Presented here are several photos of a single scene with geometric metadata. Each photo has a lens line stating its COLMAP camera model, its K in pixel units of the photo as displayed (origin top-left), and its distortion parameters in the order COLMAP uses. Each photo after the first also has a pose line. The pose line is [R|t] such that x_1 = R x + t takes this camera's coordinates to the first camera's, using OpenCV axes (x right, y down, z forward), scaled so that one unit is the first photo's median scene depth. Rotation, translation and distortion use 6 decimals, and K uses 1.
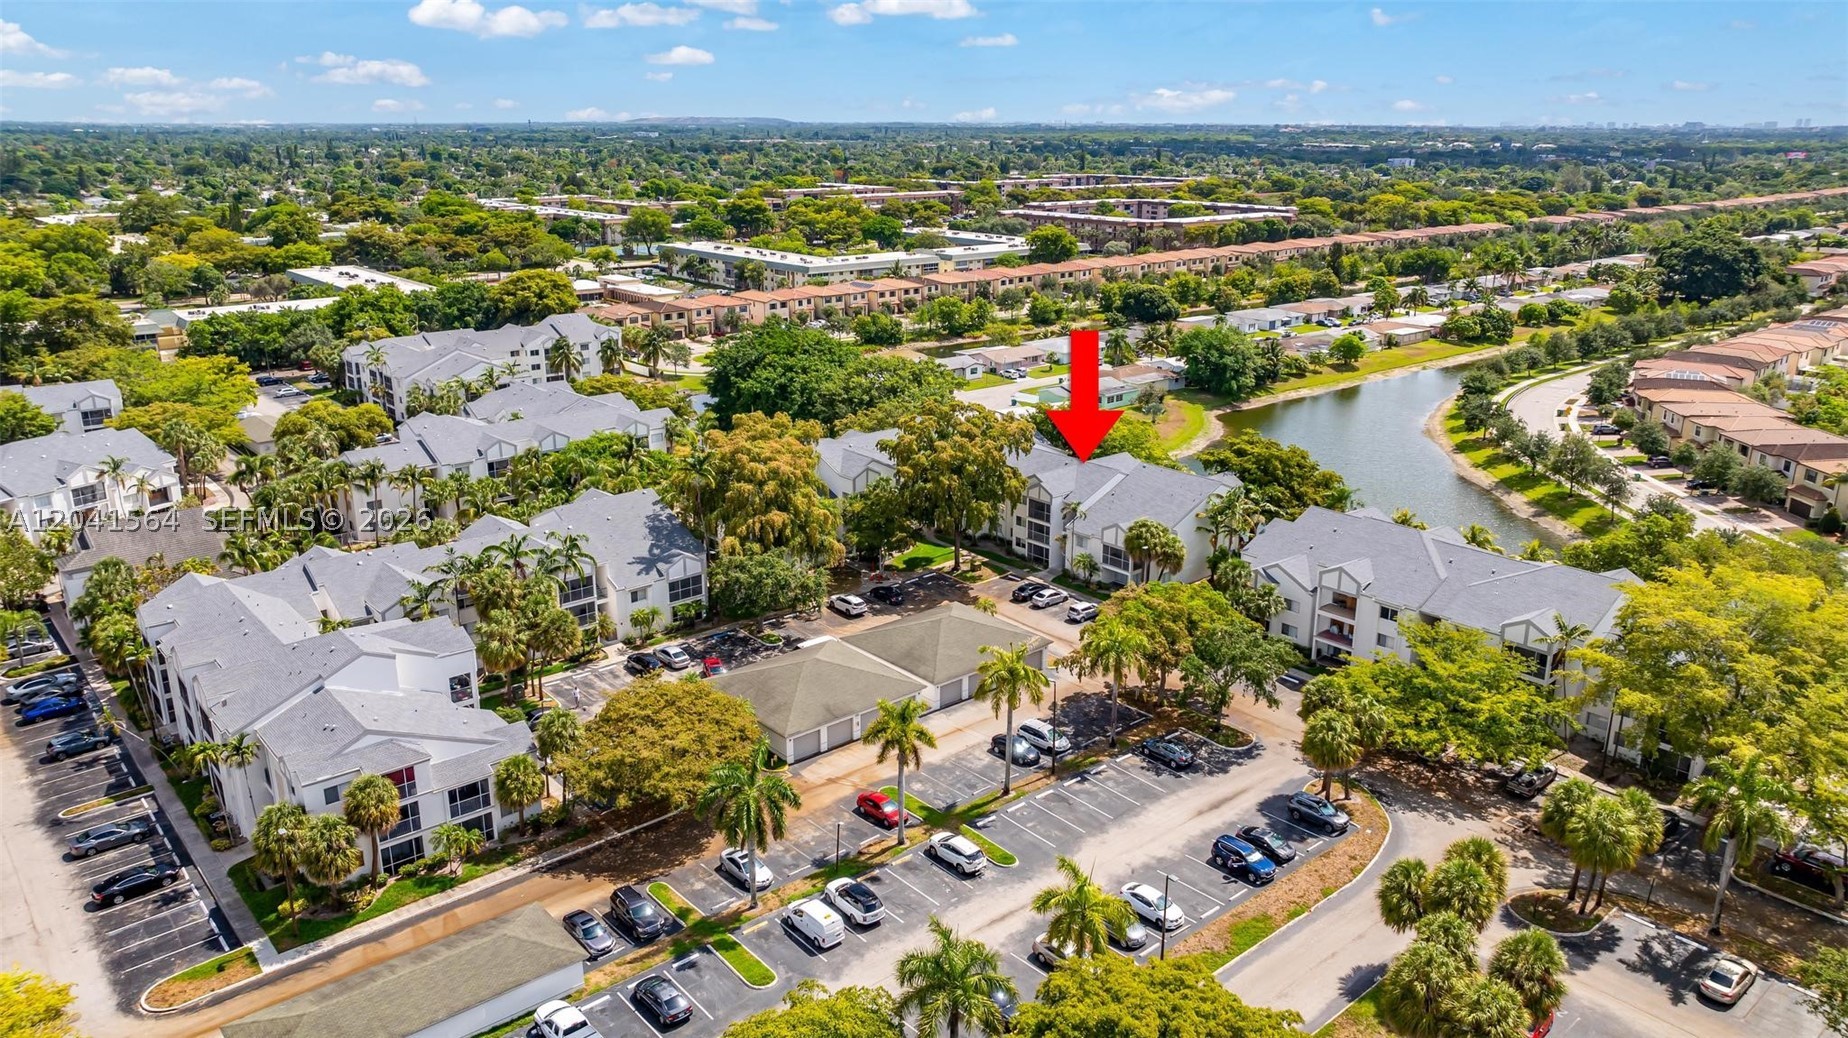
lens RADIAL K [[1286.2, 0, 921.9], [0, 1286.2, 513.9], [0, 0, 1]] dist [-0.022286, 0.015252]
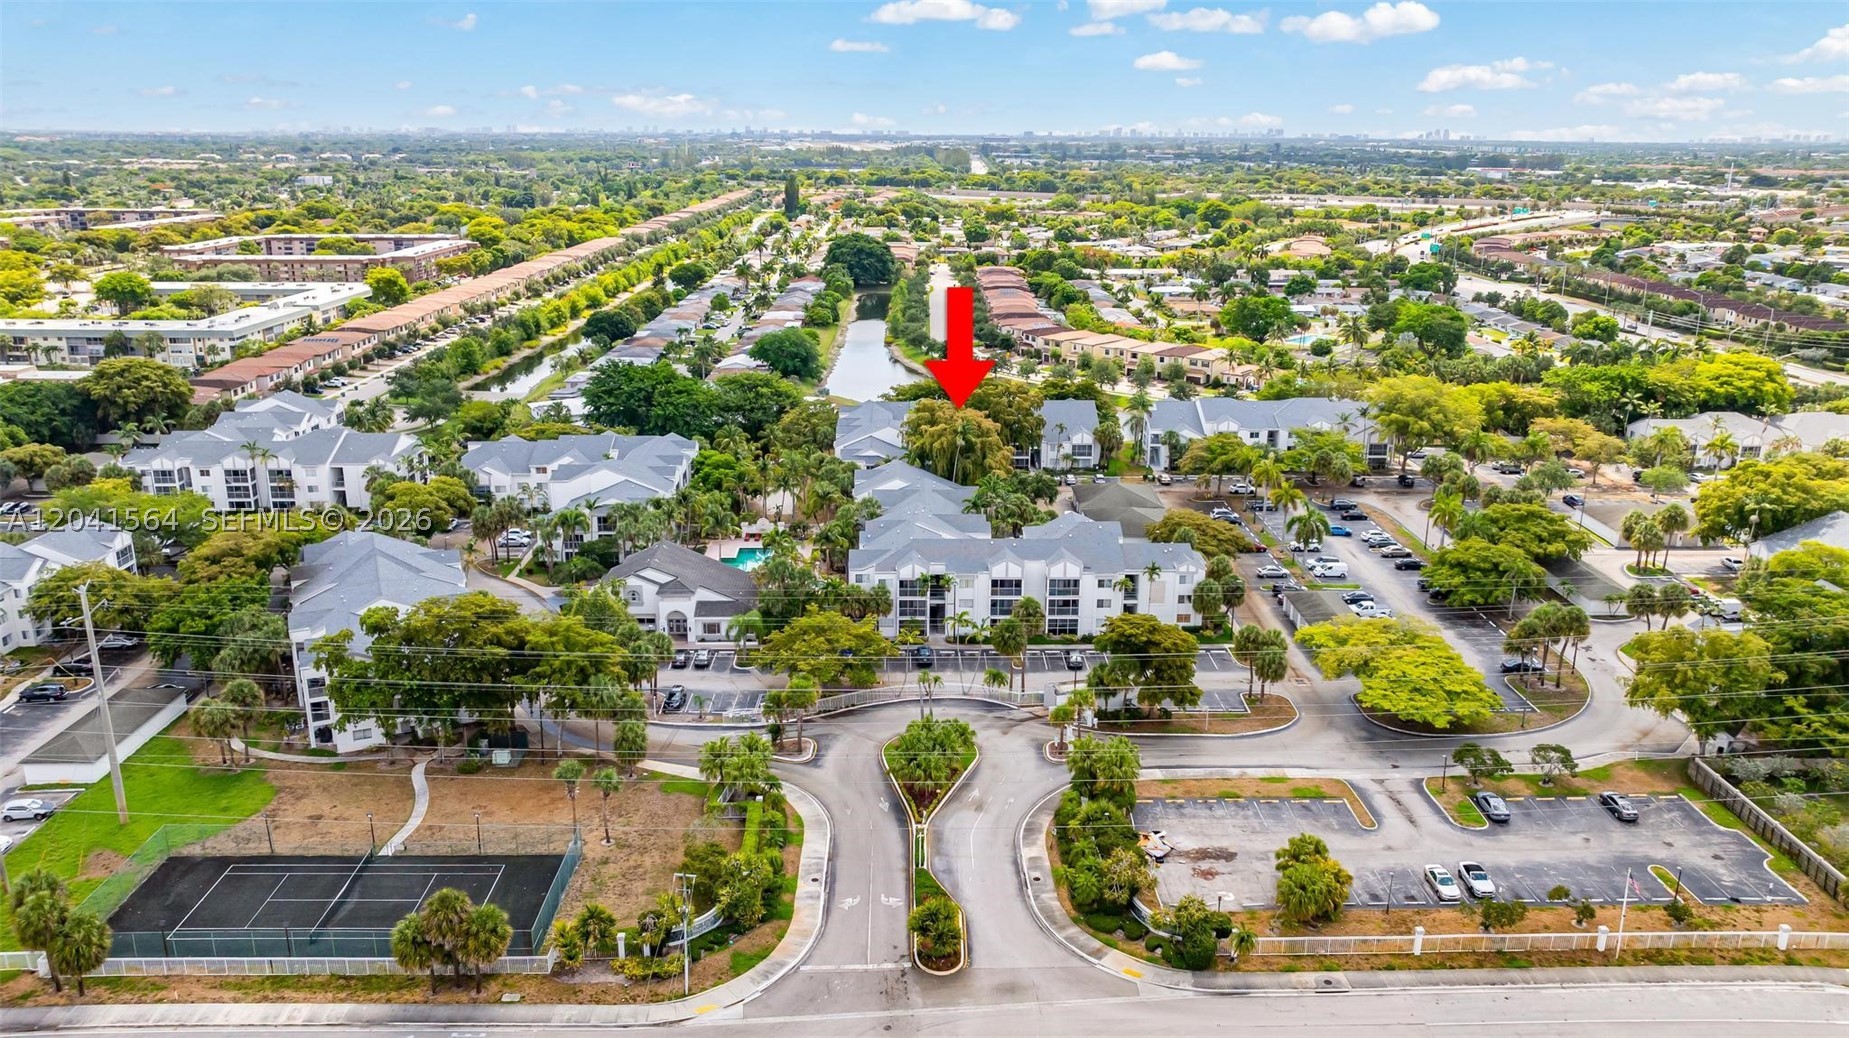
lens RADIAL K [[1286.9, 0, 931.2], [0, 1286.9, 519.8], [0, 0, 1]] dist [-0.022286, 0.015252]
pose [[0.634618, -0.218208, 0.741380, -0.886736], [0.220358, 0.970580, 0.097043, -0.063921], [-0.740744, 0.101784, 0.664031, 0.019888]]
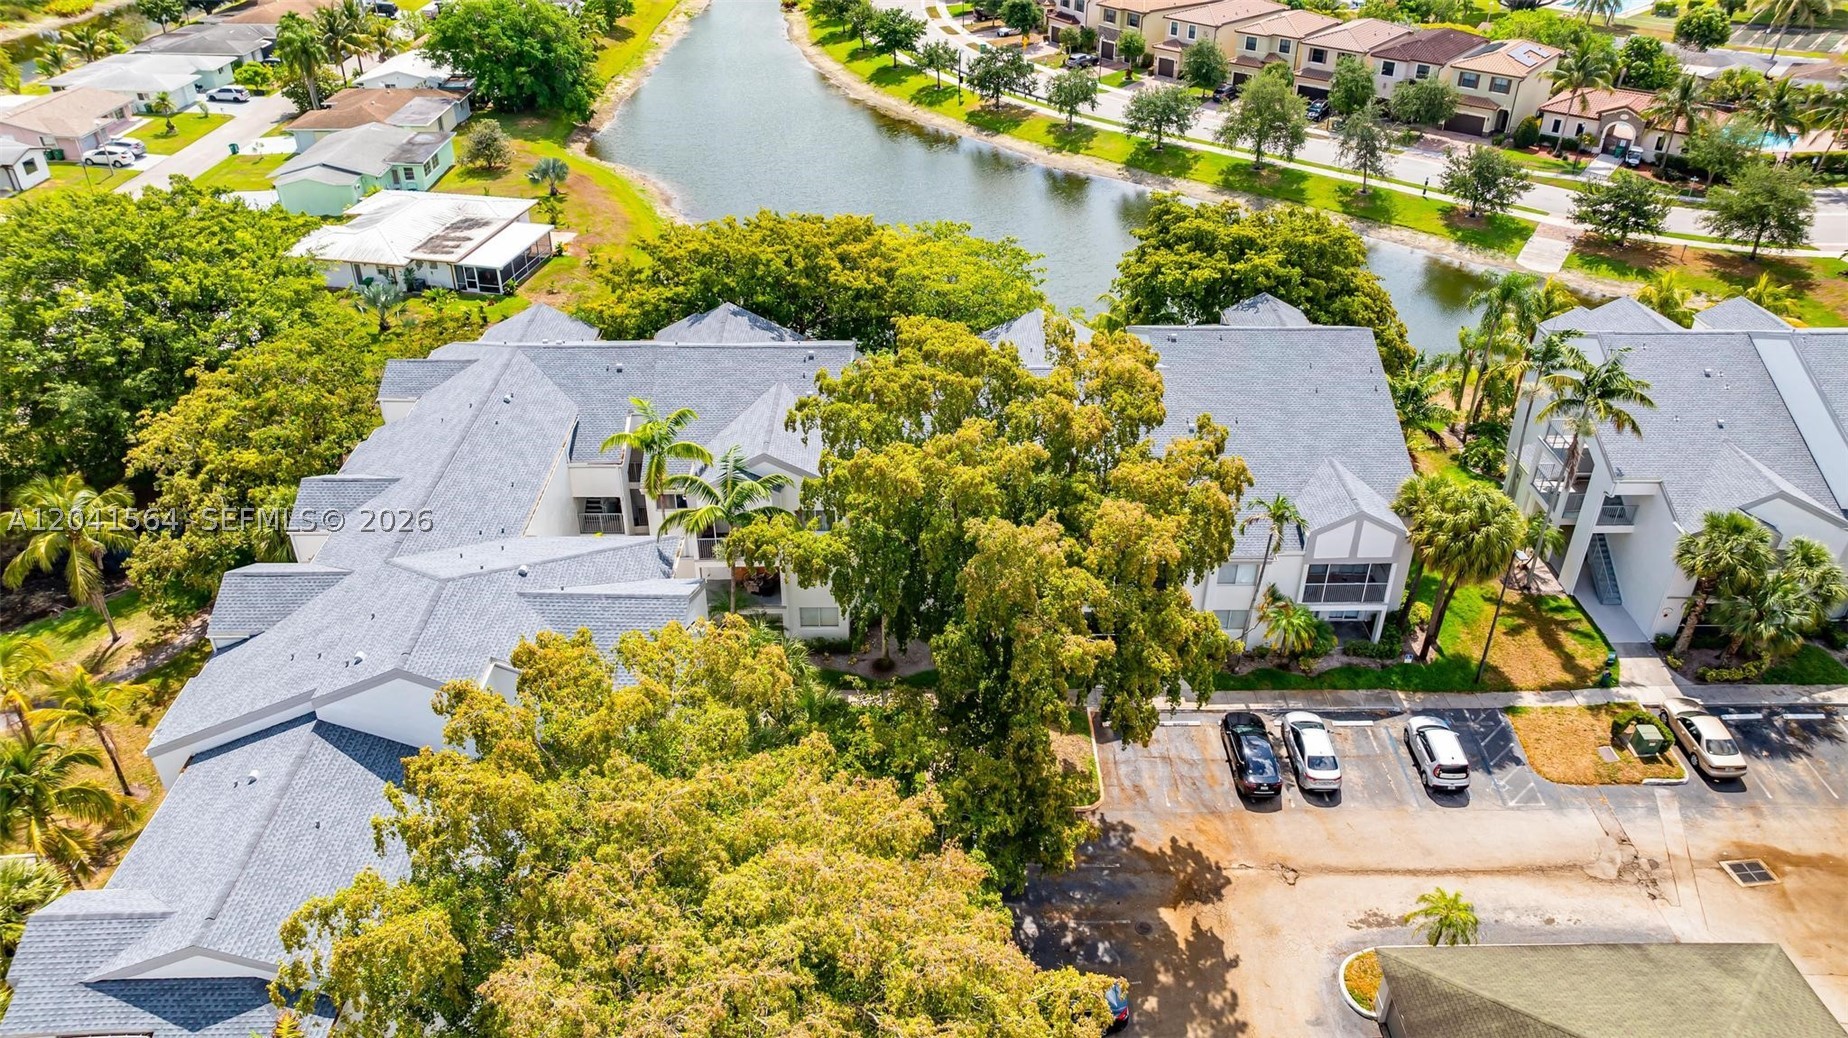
lens RADIAL K [[1286.2, 0, 925.1], [0, 1286.2, 518.3], [0, 0, 1]] dist [-0.022286, 0.015252]
pose [[0.634963, -0.406492, 0.656952, -0.145771], [0.217357, 0.910026, 0.353000, -0.116763], [-0.741335, -0.081349, 0.666187, 0.580777]]
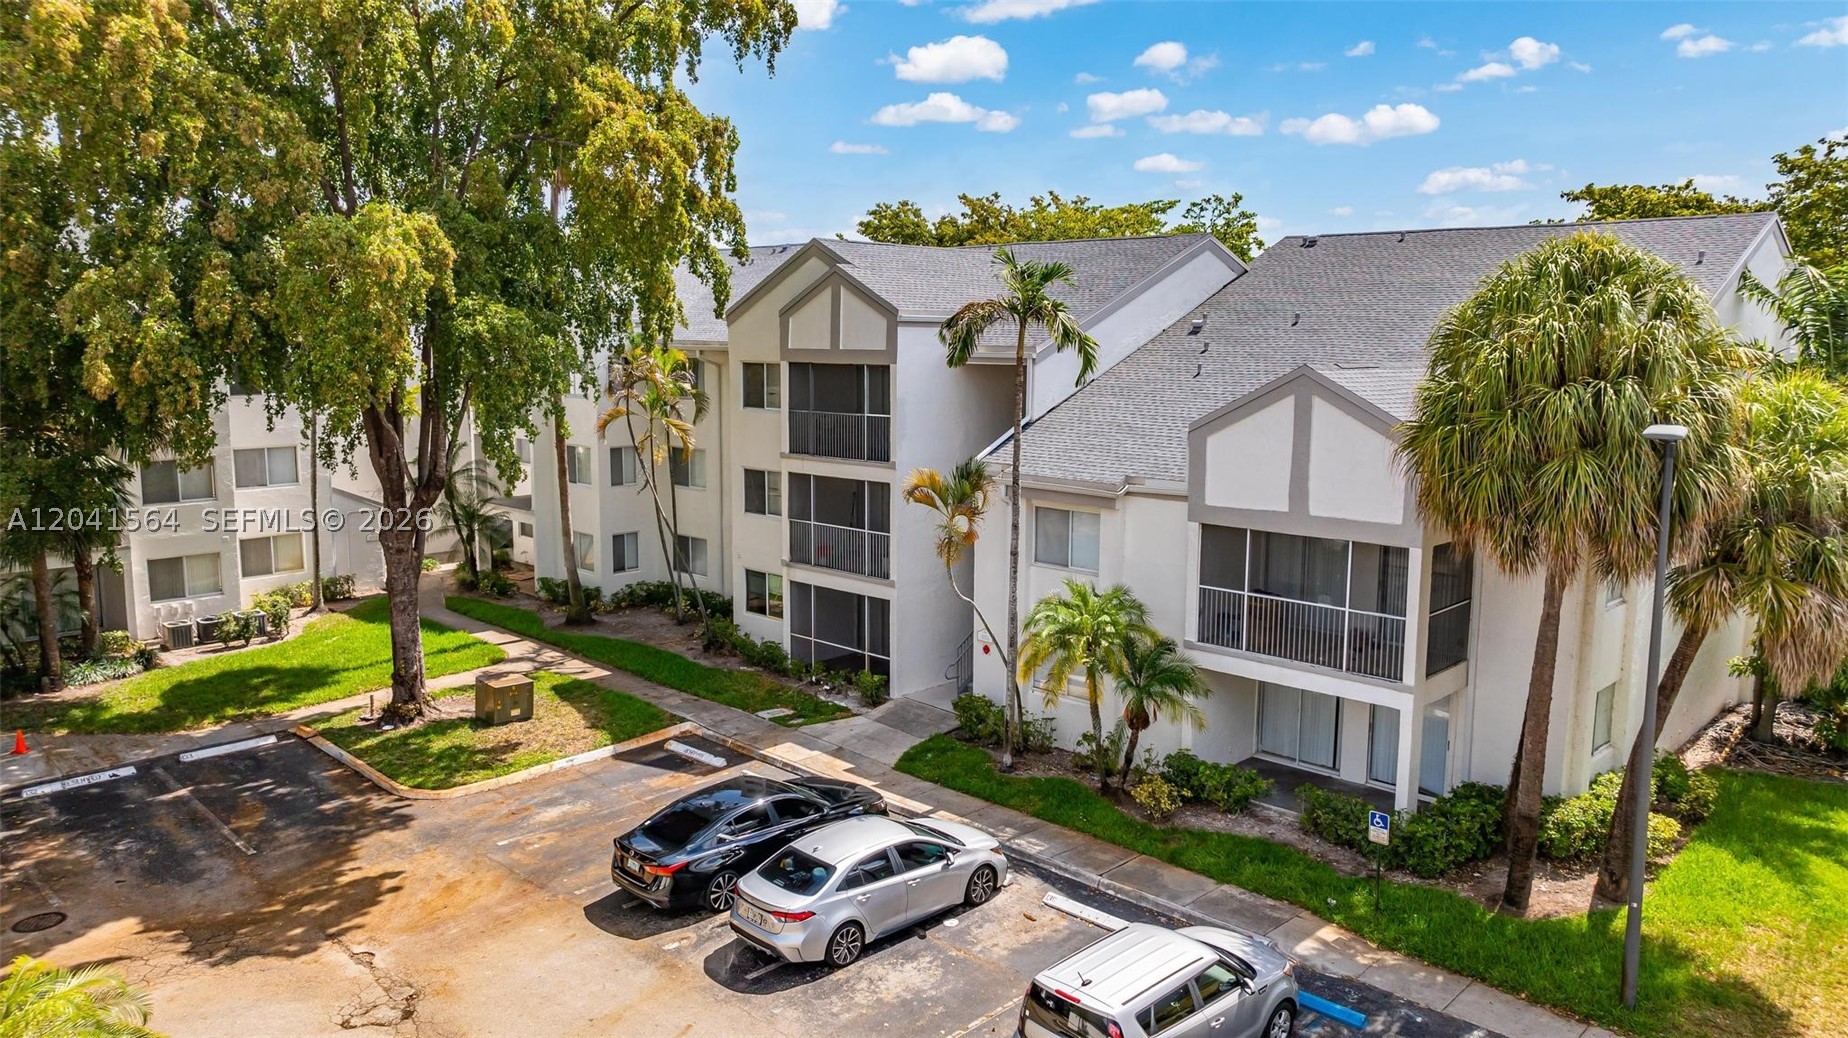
lens RADIAL K [[1286.2, 0, 936.7], [0, 1286.2, 513.2], [0, 0, 1]] dist [-0.022286, 0.015252]
pose [[0.995779, -0.005395, 0.091626, 0.065733], [0.019615, 0.987717, -0.155016, 0.033055], [-0.089665, 0.156159, 0.983654, 0.598611]]
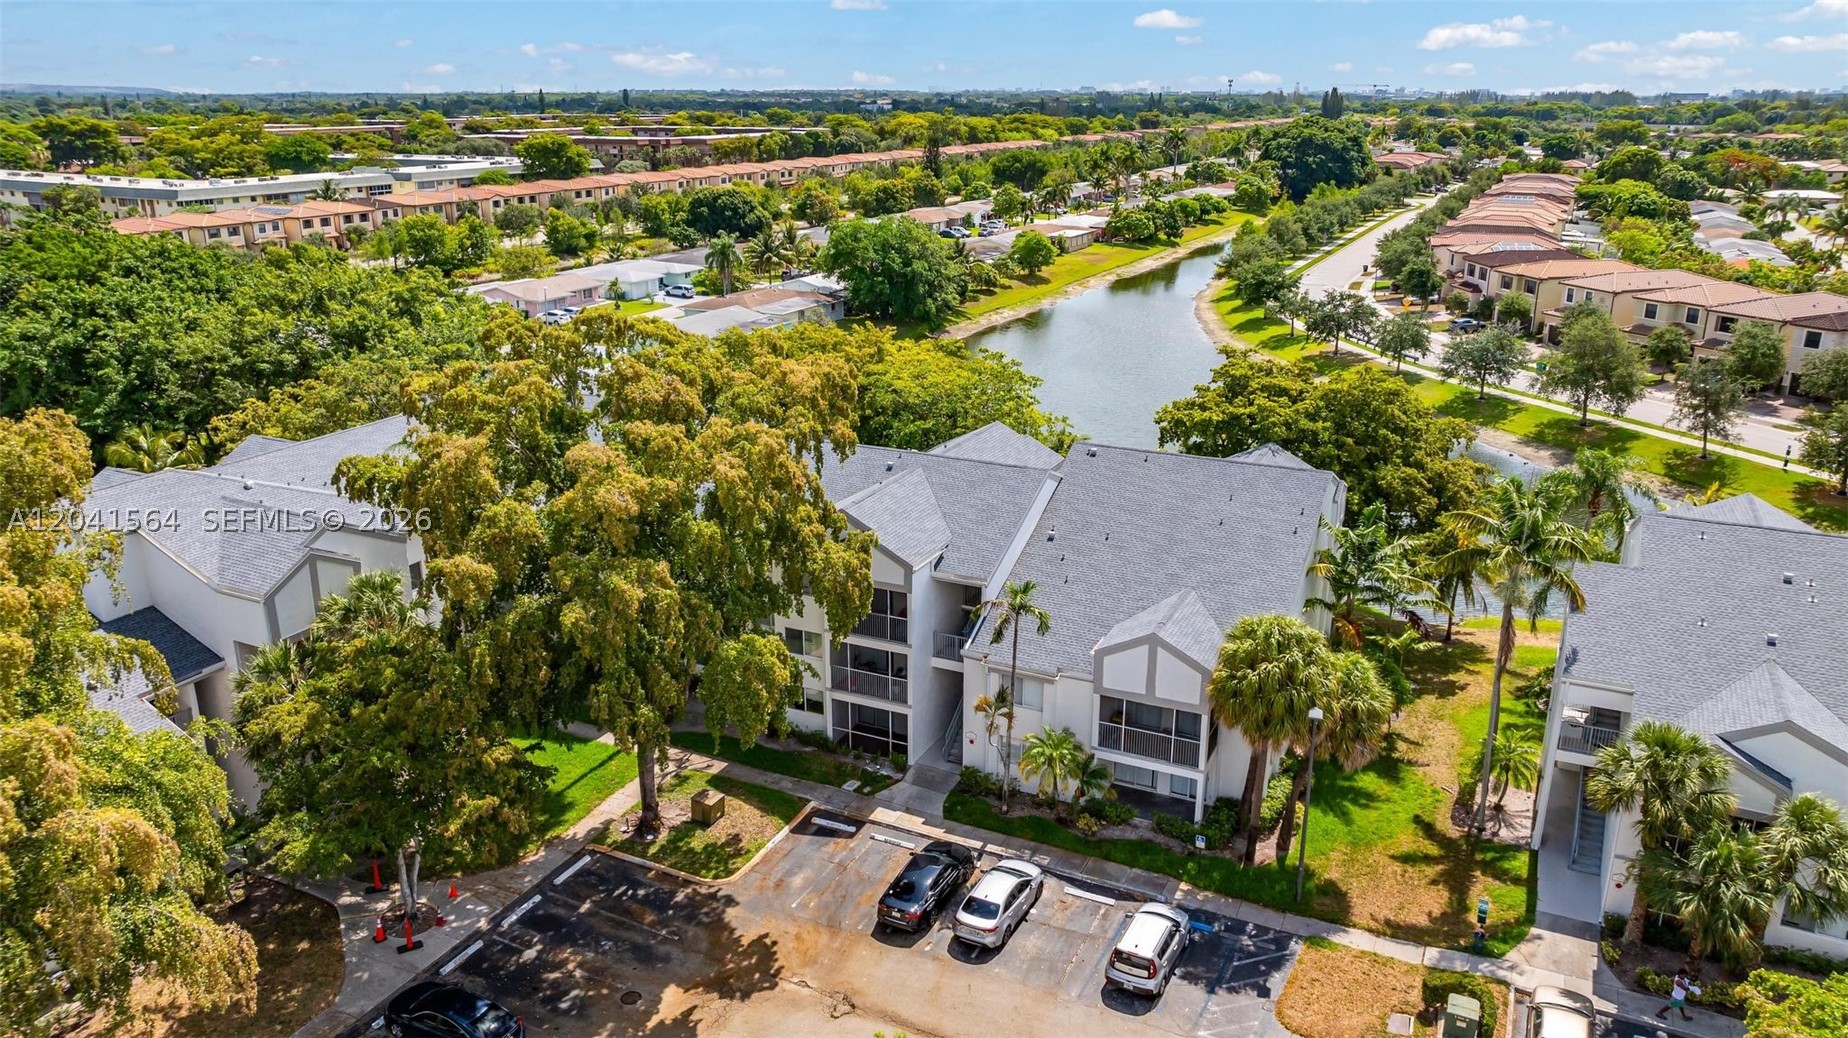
lens RADIAL K [[1286.2, 0, 926.9], [0, 1286.2, 533.2], [0, 0, 1]] dist [-0.022286, 0.015252]
pose [[0.916175, -0.129647, 0.379229, -0.017464], [0.116147, 0.991515, 0.058371, -0.031602], [-0.383579, -0.009431, 0.923460, 0.500546]]
